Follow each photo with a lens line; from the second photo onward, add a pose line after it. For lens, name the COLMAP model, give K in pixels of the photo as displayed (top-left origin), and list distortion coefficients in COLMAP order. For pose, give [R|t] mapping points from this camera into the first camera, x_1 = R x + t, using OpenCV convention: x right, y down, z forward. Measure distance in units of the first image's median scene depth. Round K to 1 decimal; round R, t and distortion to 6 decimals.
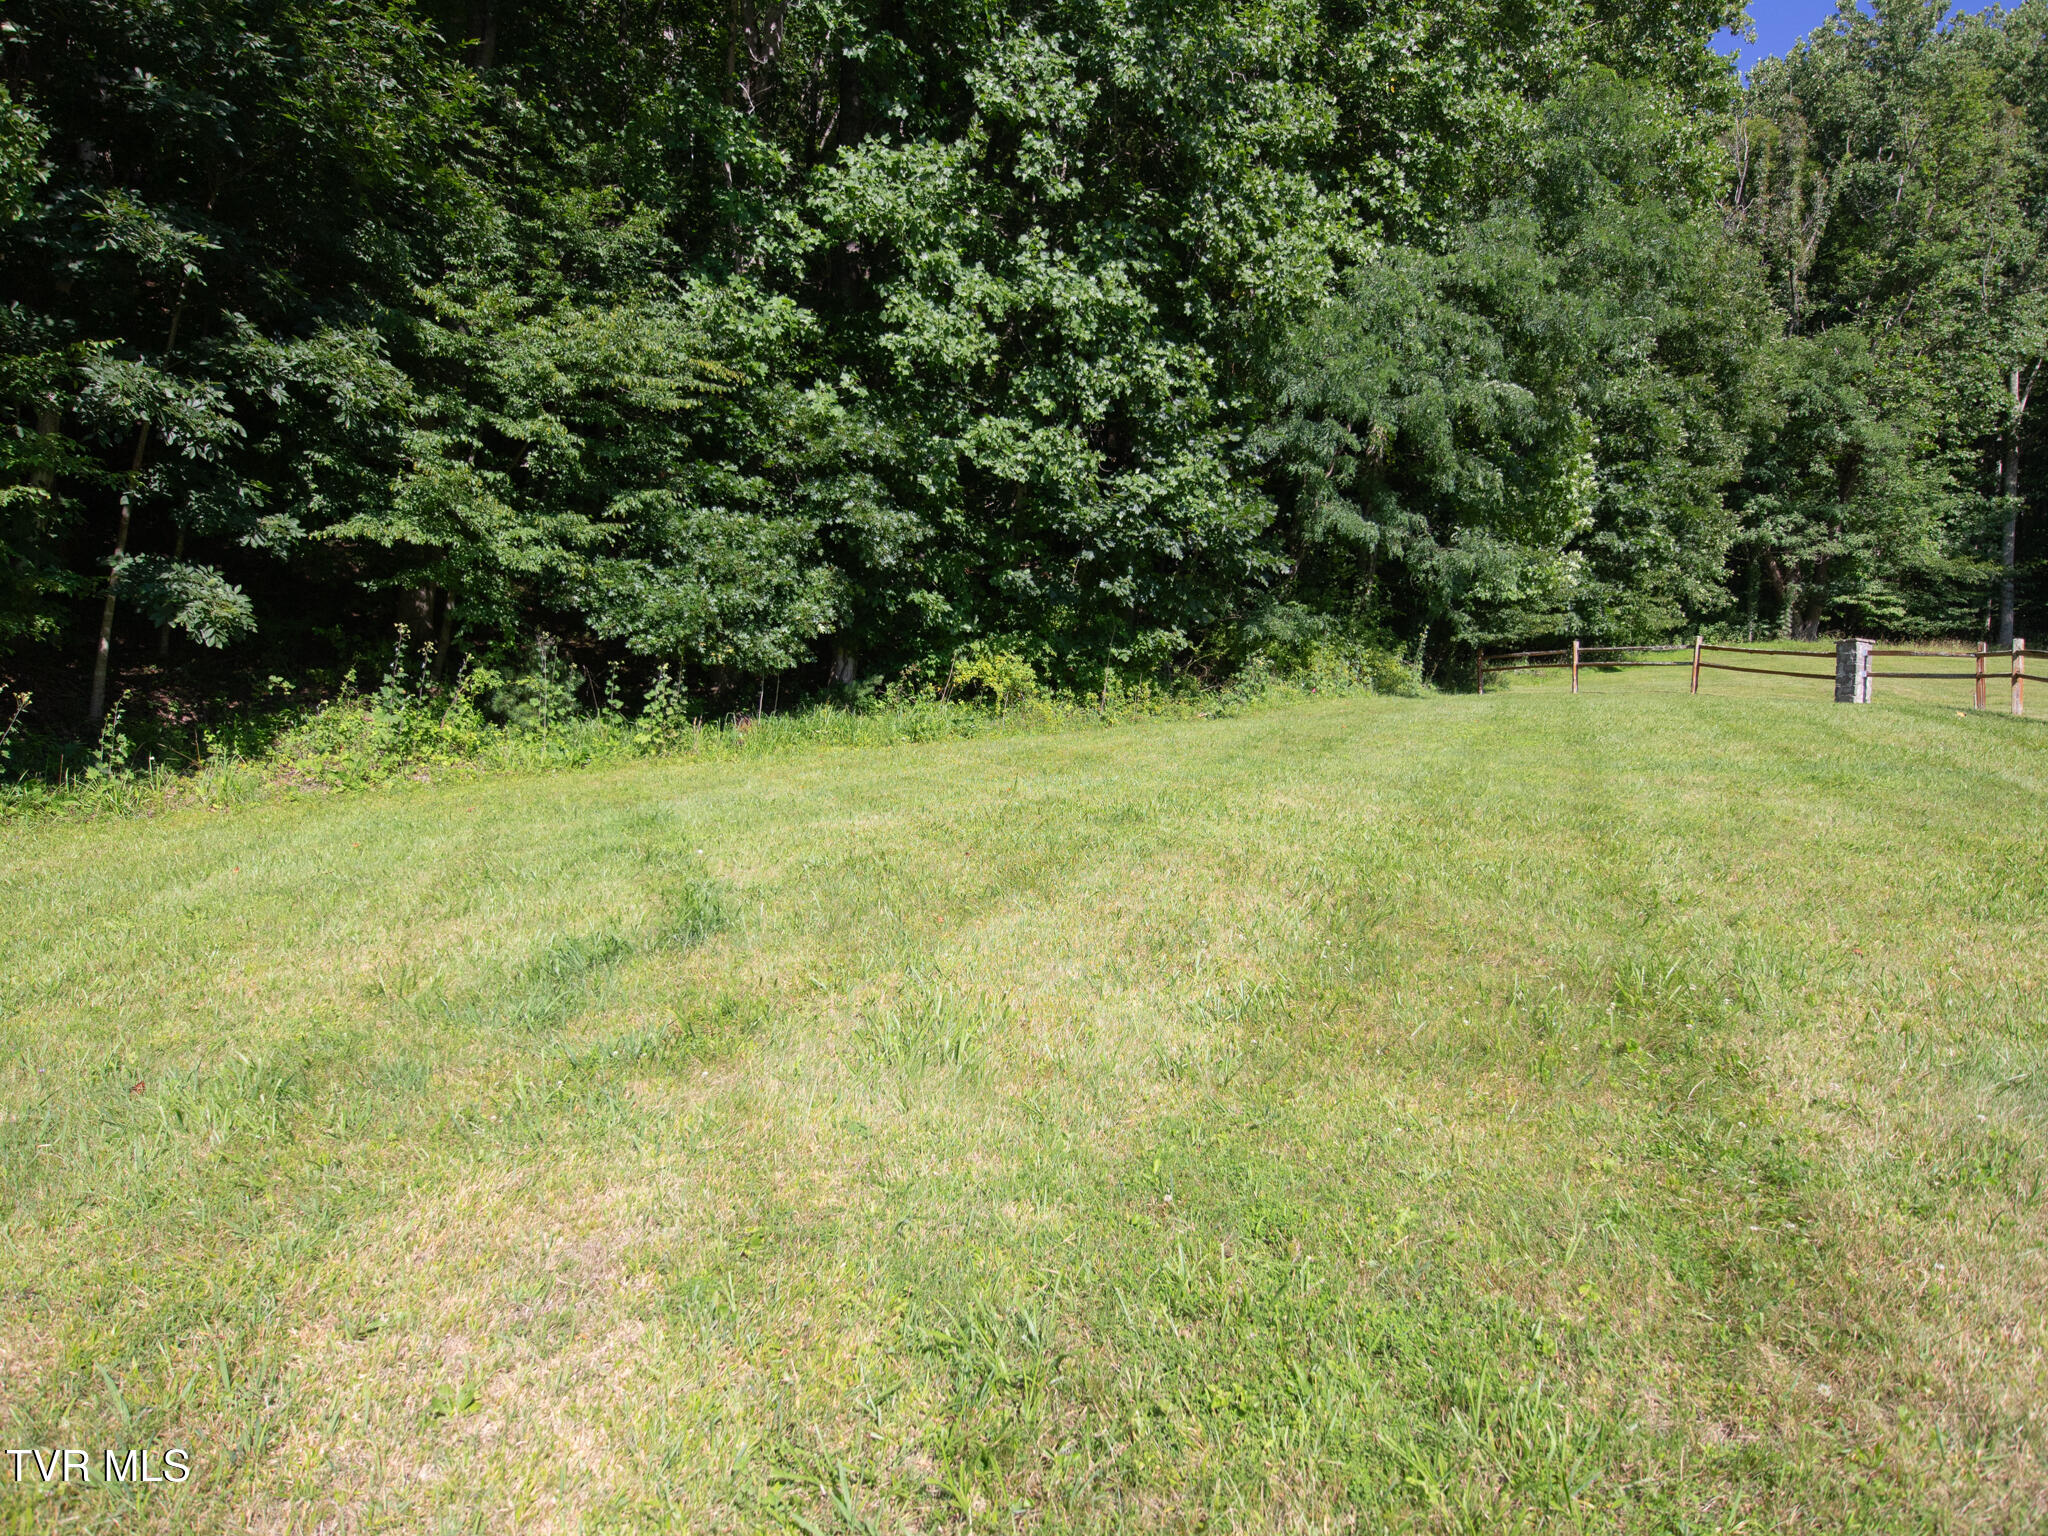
lens RADIAL K [[1107.2, 0, 1014.9], [0, 1107.2, 764.3], [0, 0, 1]] dist [-0.018387, 0.002799]
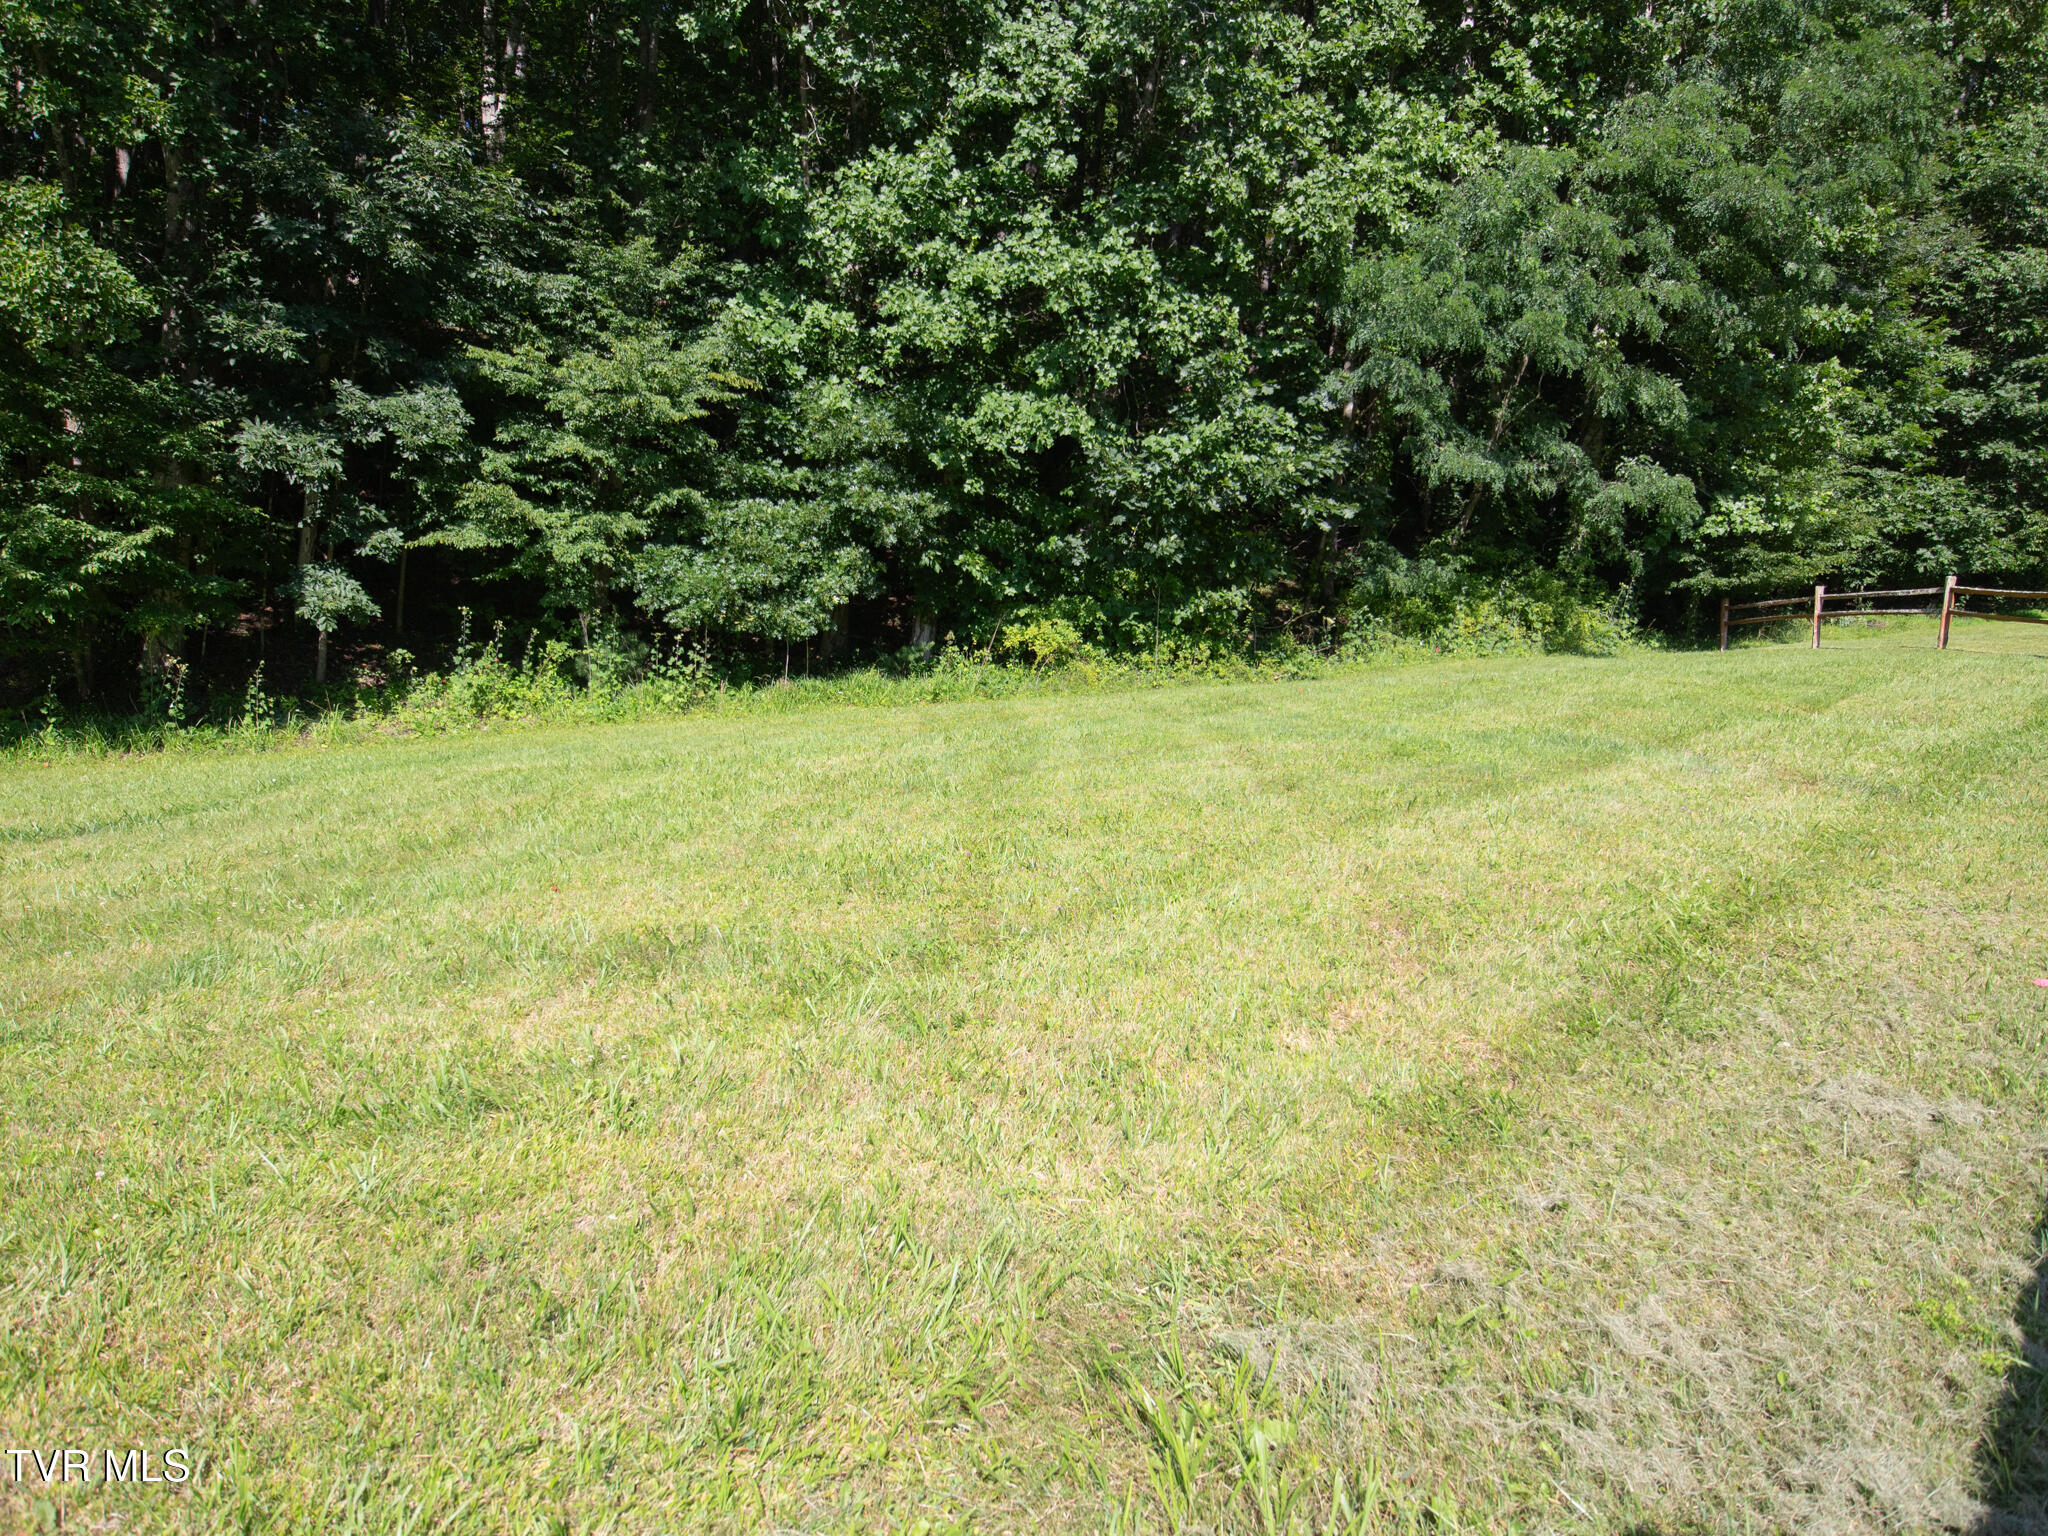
lens RADIAL K [[1107.2, 0, 1034.3], [0, 1107.2, 755.4], [0, 0, 1]] dist [-0.018387, 0.002799]
pose [[0.932400, 0.022949, -0.360698, 0.396388], [-0.013640, 0.999505, 0.028332, -0.000418], [0.361169, -0.021497, 0.932252, 0.026210]]
